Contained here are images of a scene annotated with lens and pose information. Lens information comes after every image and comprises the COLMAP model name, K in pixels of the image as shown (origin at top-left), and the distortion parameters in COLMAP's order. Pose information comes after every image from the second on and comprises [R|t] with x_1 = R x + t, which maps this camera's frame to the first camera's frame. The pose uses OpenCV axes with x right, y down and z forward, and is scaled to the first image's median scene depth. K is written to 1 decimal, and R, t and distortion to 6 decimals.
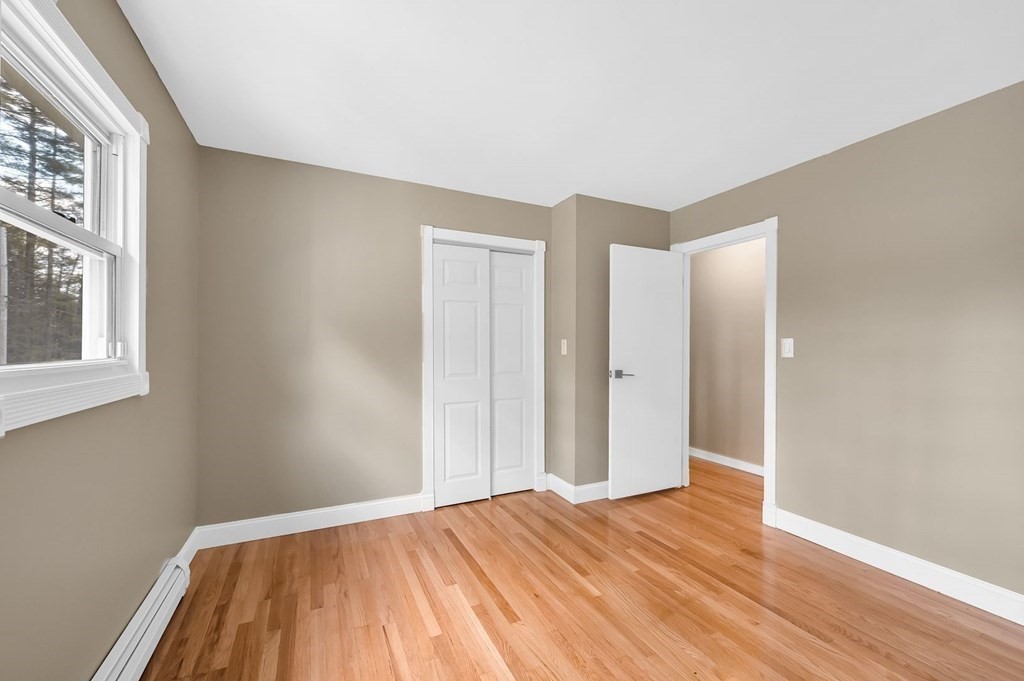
lens RADIAL K [[415.8, 0, 519.5], [0, 415.8, 344.9], [0, 0, 1]] dist [0.001379, -0.000202]
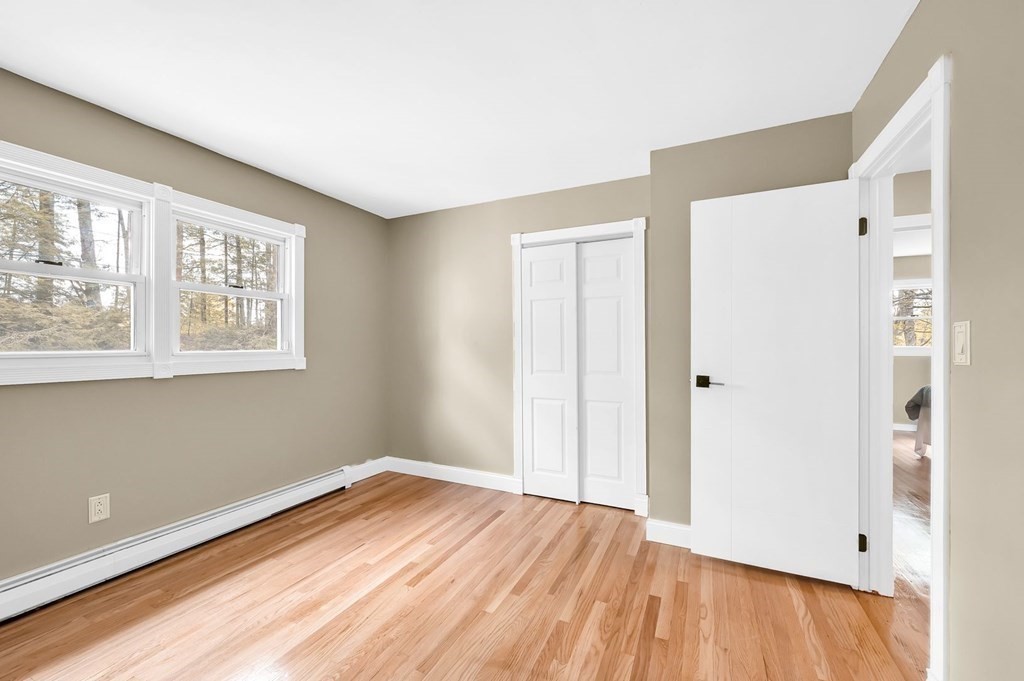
lens RADIAL K [[415.8, 0, 514.1], [0, 415.8, 344.3], [0, 0, 1]] dist [0.001379, -0.000202]
pose [[0.611141, -0.003658, -0.791513, 0.637931], [0.001406, 0.999993, -0.003536, 0.009150], [0.791520, 0.001048, 0.611142, 0.322305]]
